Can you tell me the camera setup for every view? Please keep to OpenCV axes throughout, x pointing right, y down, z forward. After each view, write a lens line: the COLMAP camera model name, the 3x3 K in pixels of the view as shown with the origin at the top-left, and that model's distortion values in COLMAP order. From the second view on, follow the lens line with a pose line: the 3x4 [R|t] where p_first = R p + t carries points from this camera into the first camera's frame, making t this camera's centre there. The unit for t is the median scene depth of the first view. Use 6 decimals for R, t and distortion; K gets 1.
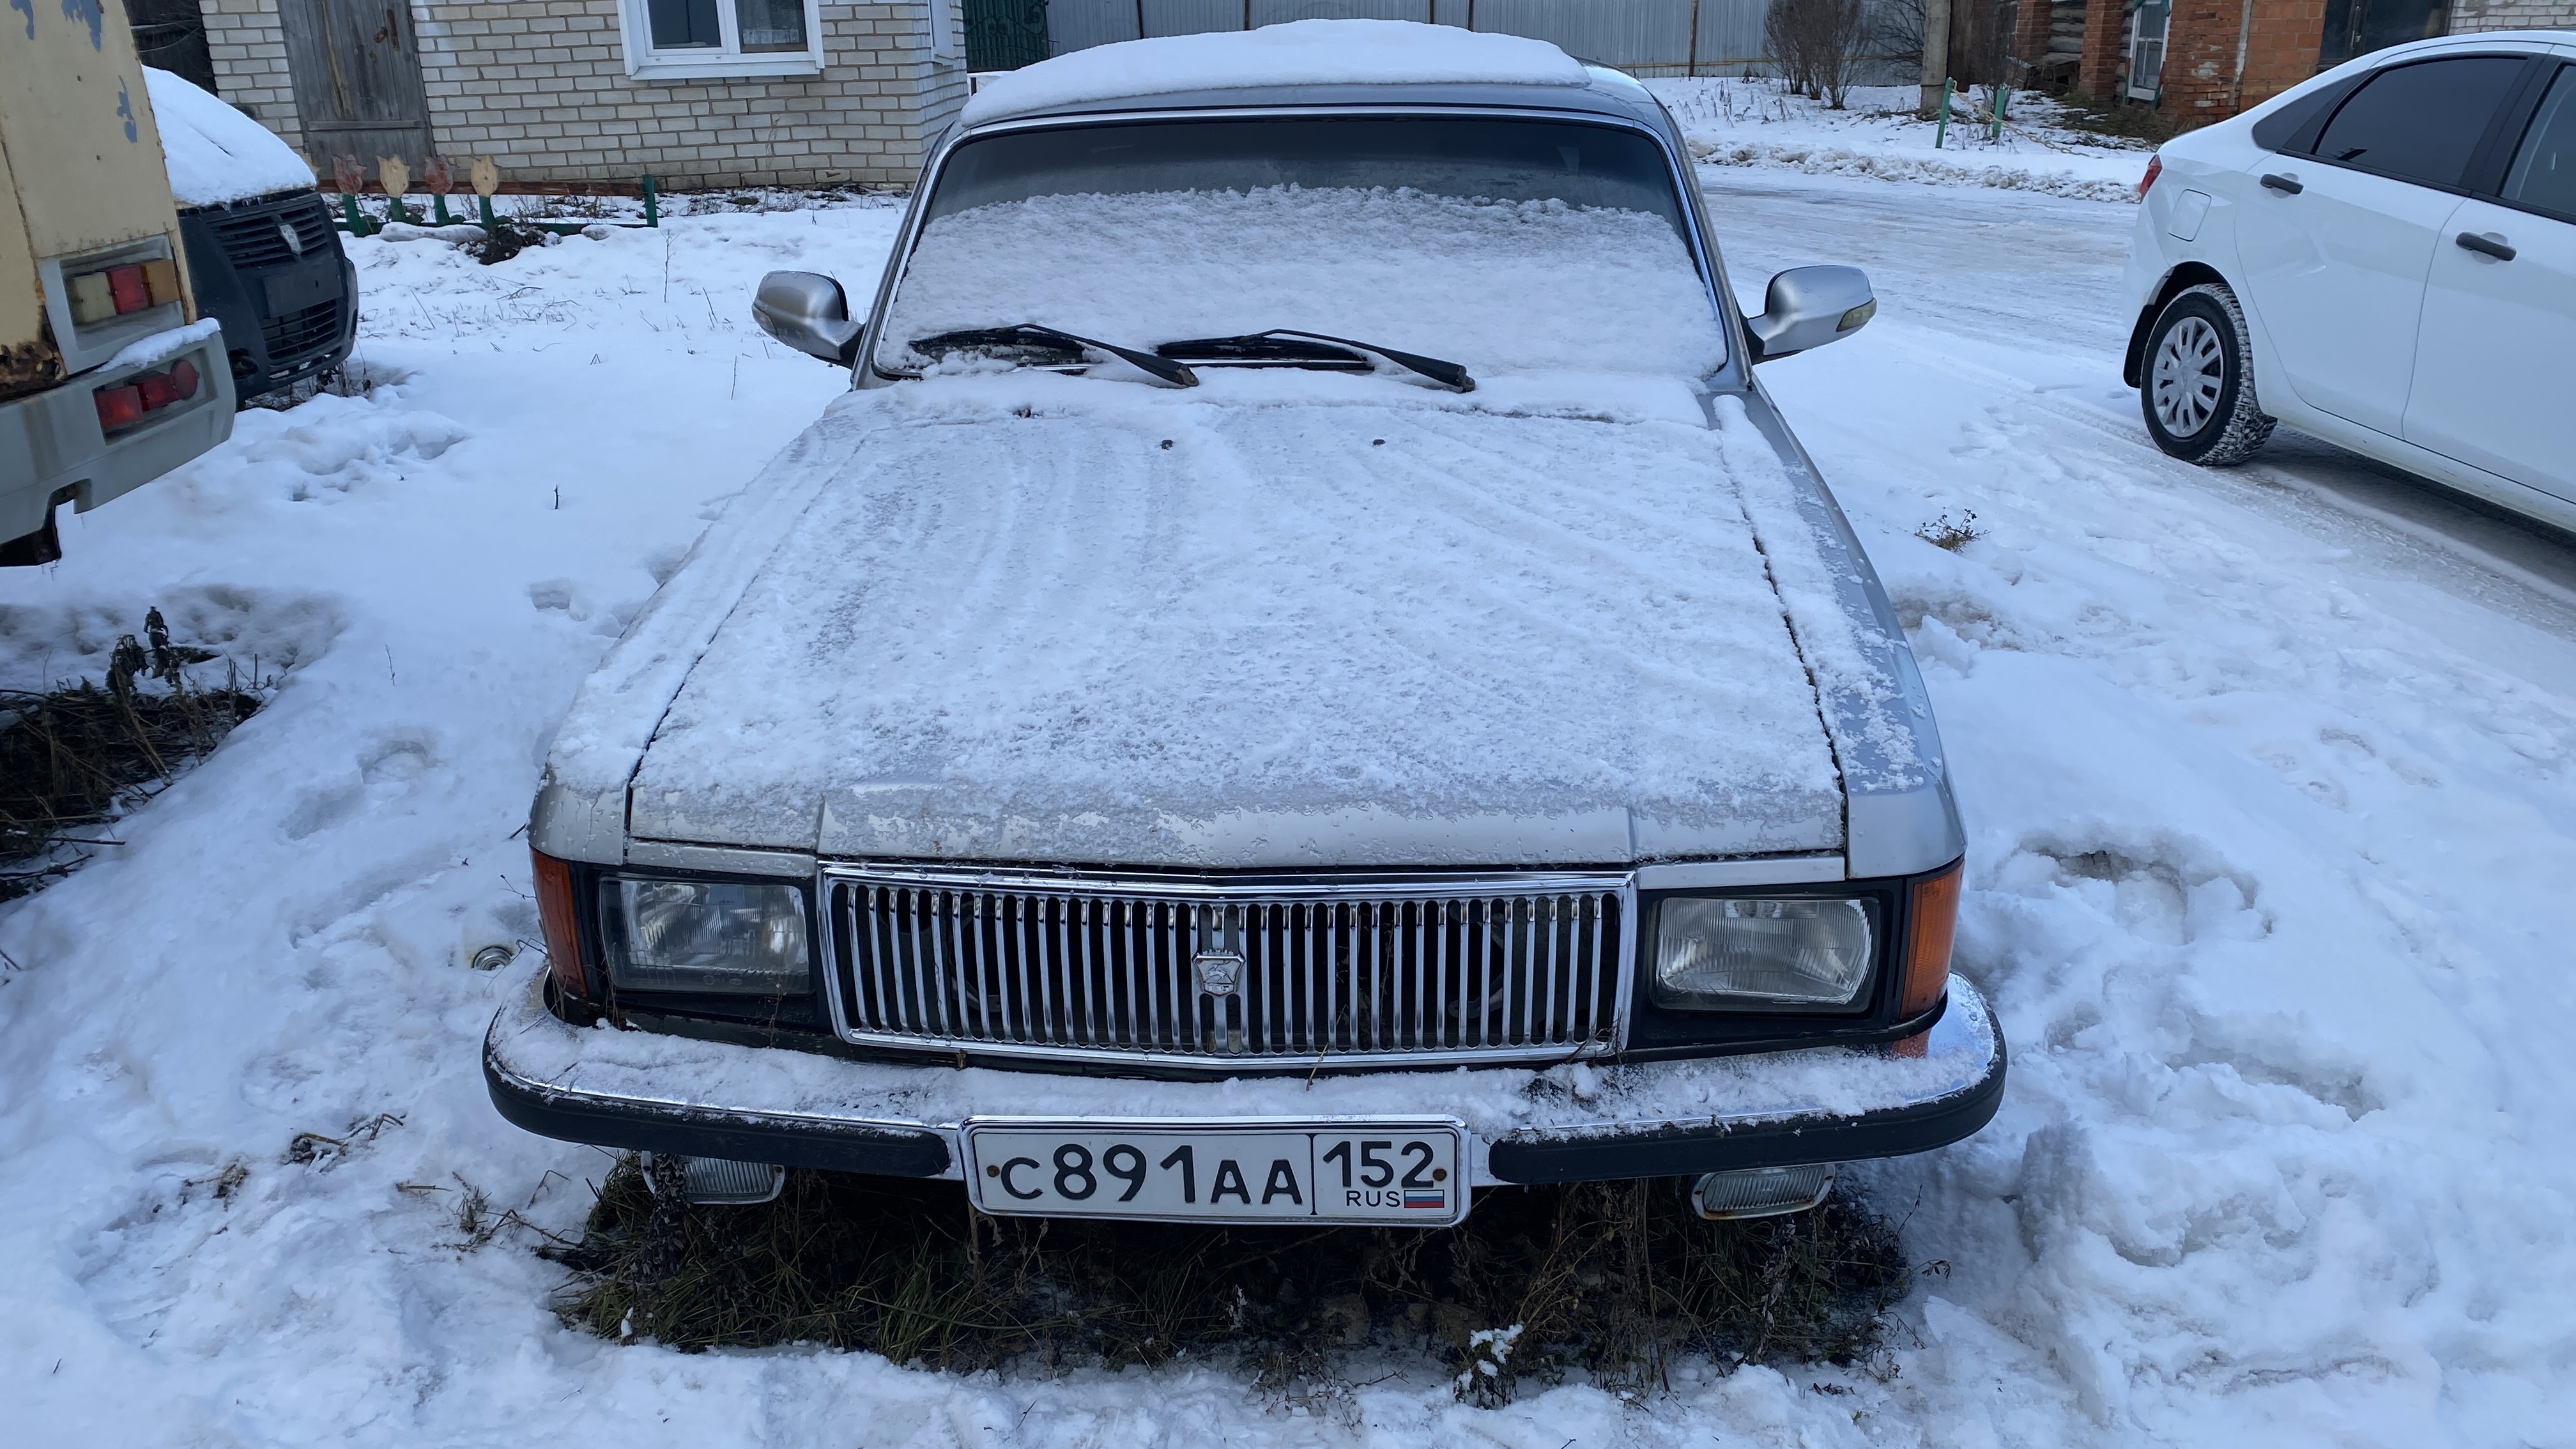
lens RADIAL K [[1982.2, 0, 1293.2], [0, 1982.2, 724.6], [0, 0, 1]] dist [0.017253, -0.000503]
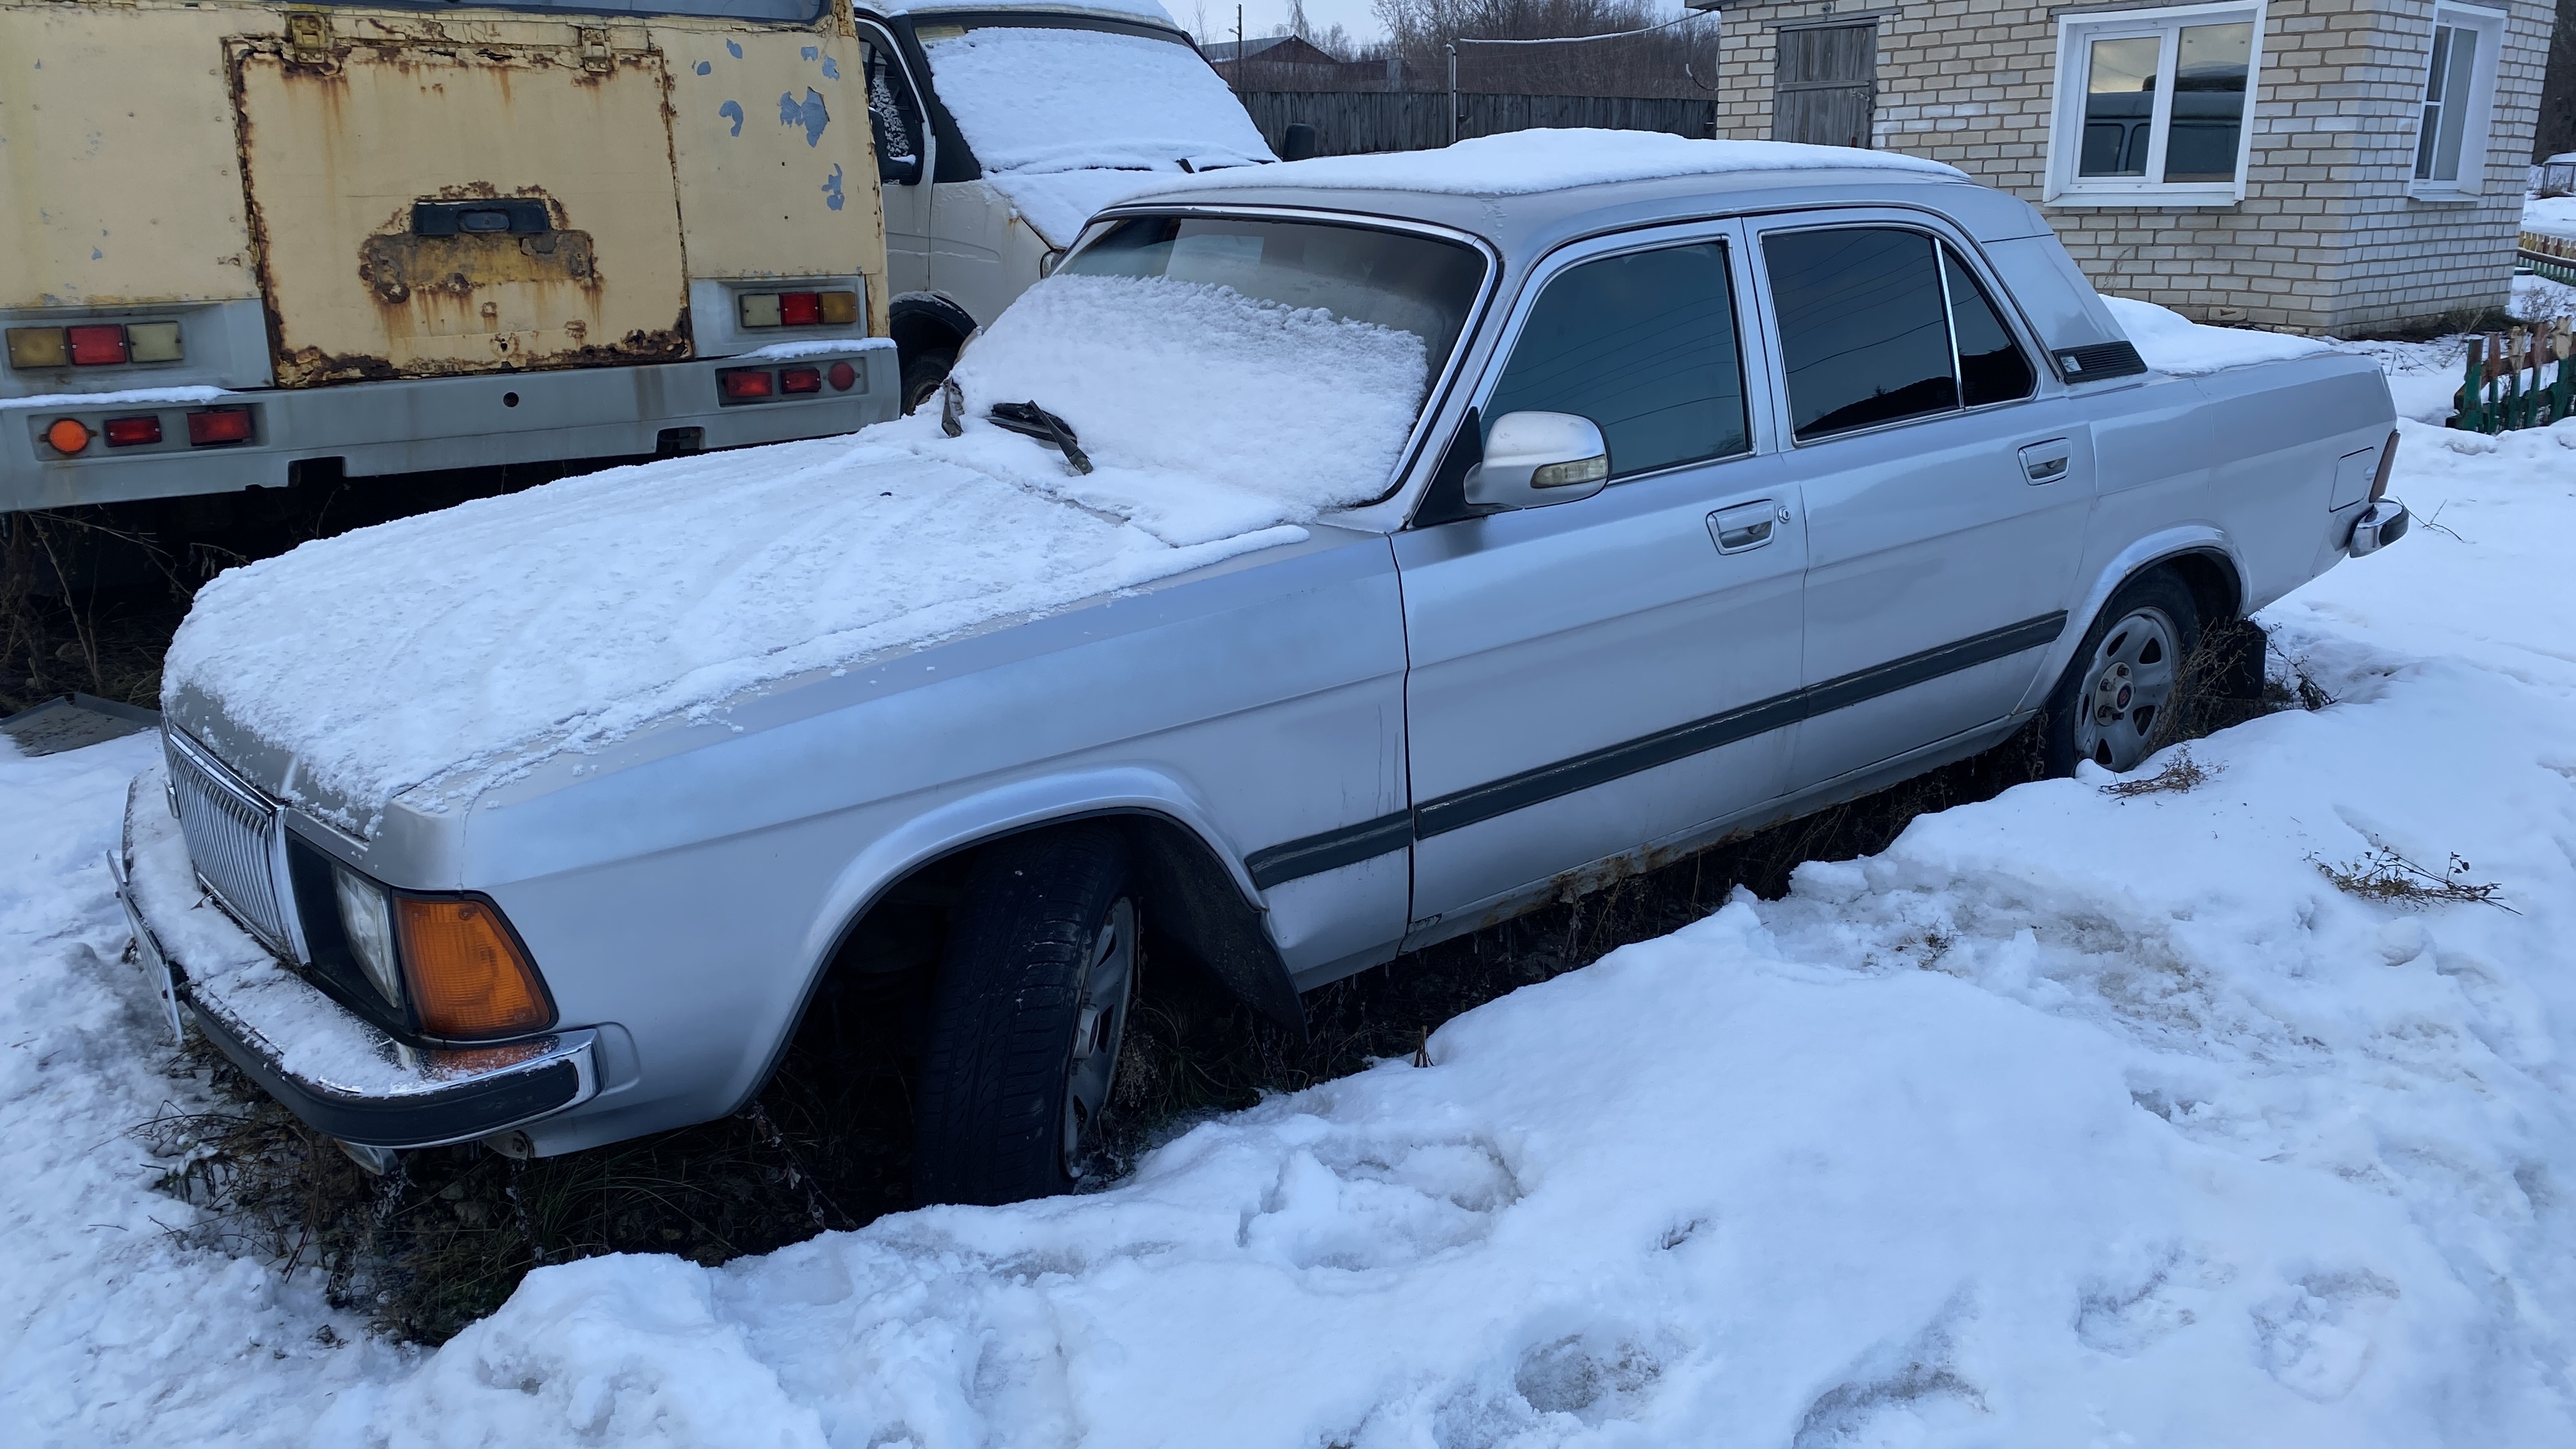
lens RADIAL K [[1982.2, 0, 1294.9], [0, 1982.2, 717.9], [0, 0, 1]] dist [0.017253, -0.000503]
pose [[0.633874, 0.223926, -0.740311, 0.224368], [-0.271482, 0.960686, 0.058134, -0.033053], [0.724225, 0.164132, 0.669746, 0.100025]]
